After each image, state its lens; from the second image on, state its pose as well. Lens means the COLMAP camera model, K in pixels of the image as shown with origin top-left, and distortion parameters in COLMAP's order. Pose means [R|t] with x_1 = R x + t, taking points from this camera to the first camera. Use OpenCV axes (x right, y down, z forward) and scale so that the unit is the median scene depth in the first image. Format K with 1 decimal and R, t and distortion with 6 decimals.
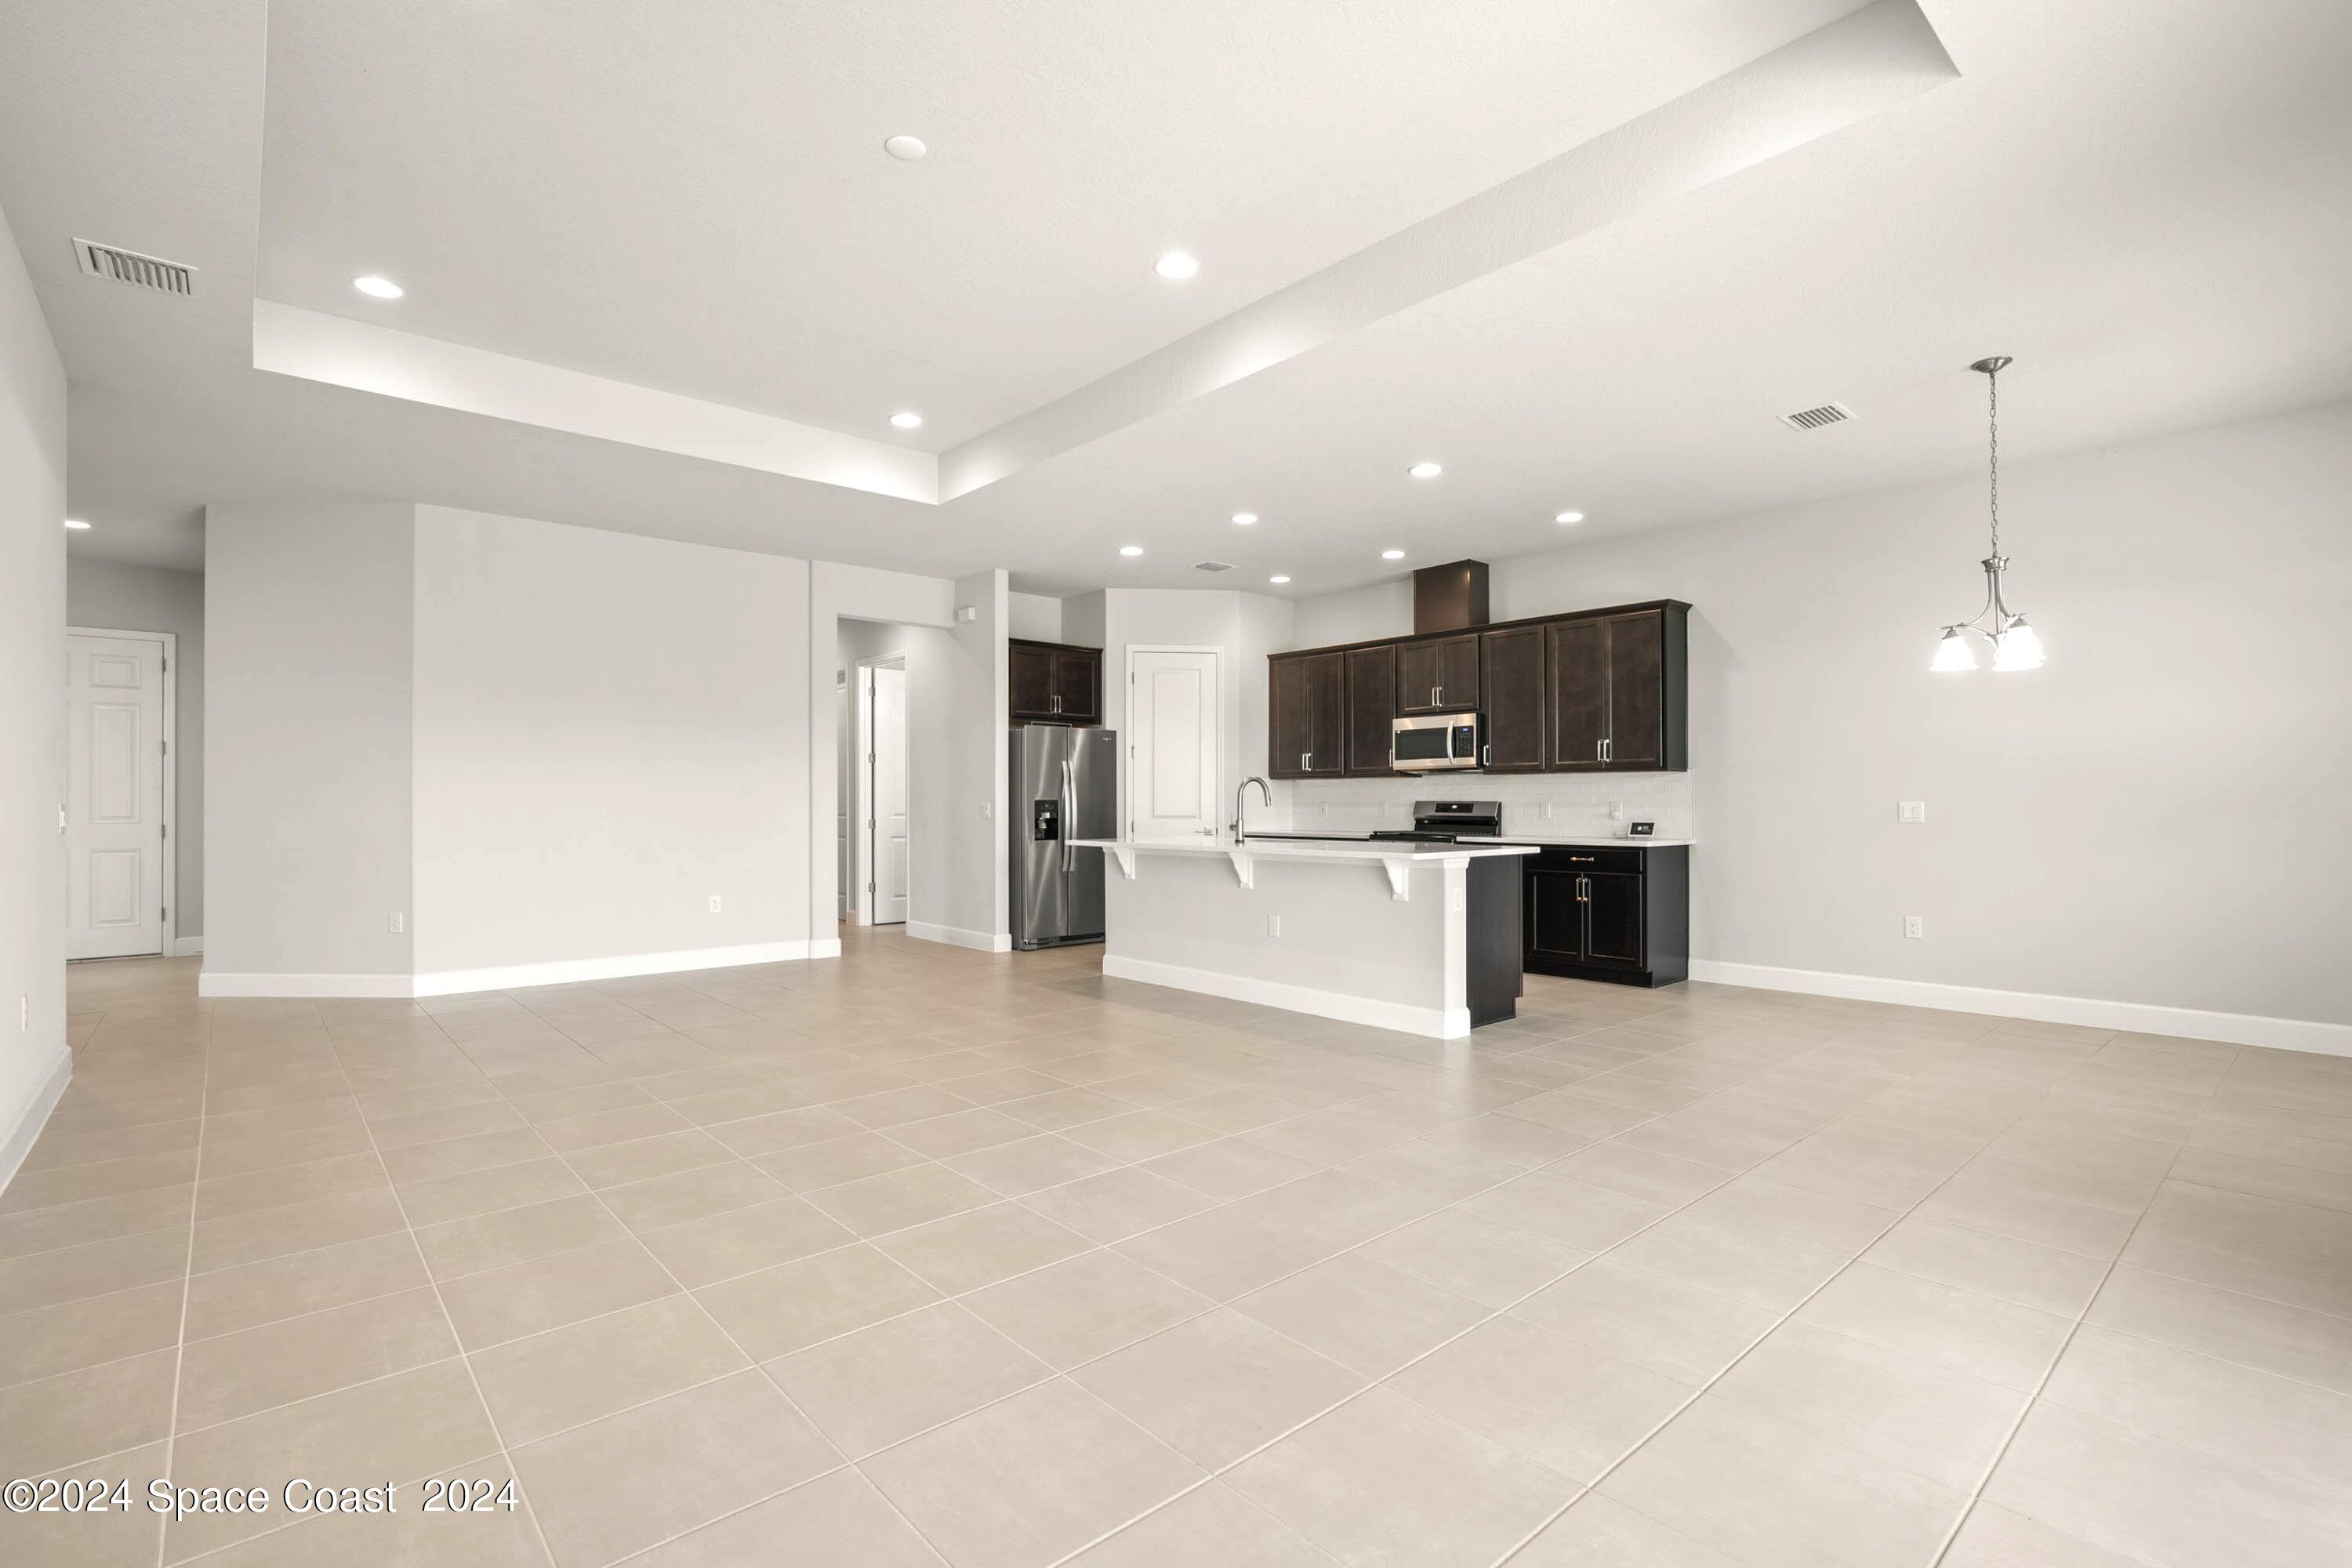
lens RADIAL K [[1082.4, 0, 1170.7], [0, 1082.4, 798.9], [0, 0, 1]] dist [-0.000621, 0.000126]
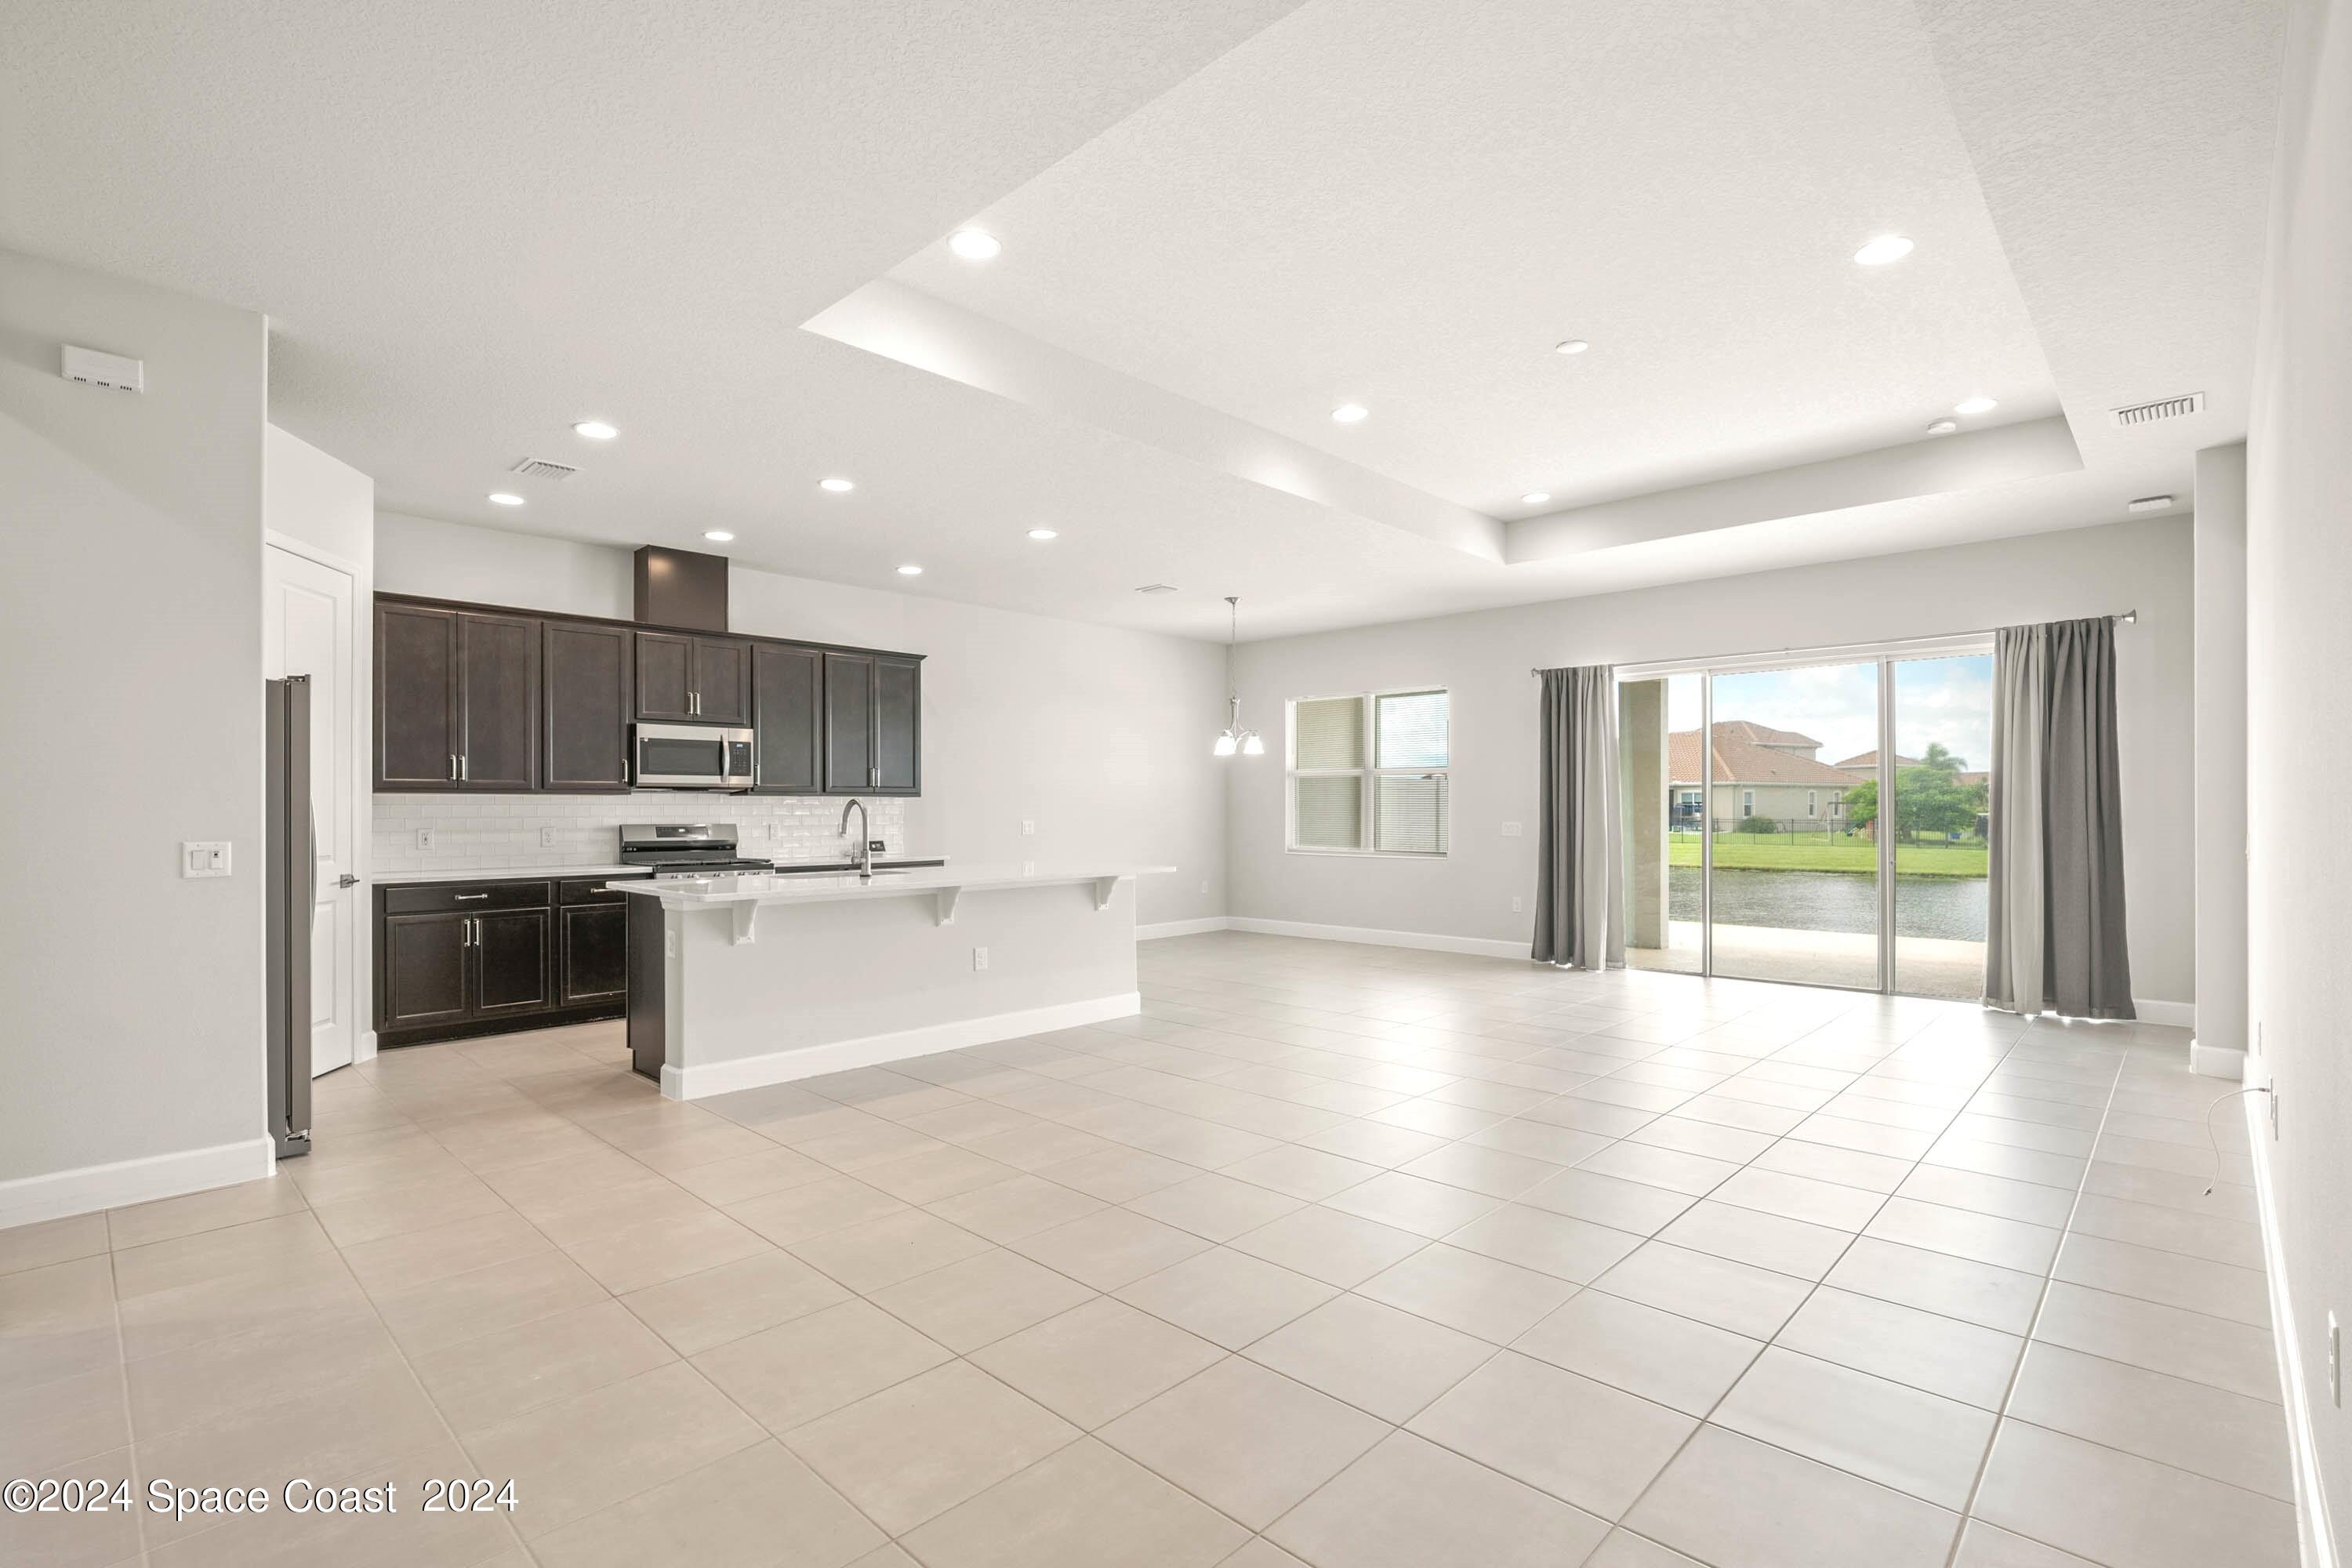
lens RADIAL K [[1082.4, 0, 1170.7], [0, 1082.4, 798.9], [0, 0, 1]] dist [-0.000621, 0.000126]
pose [[-0.072734, 0.021435, 0.997121, -0.648178], [0.007822, 0.999751, -0.020921, 0.002639], [-0.997321, 0.006278, -0.072883, 0.697919]]
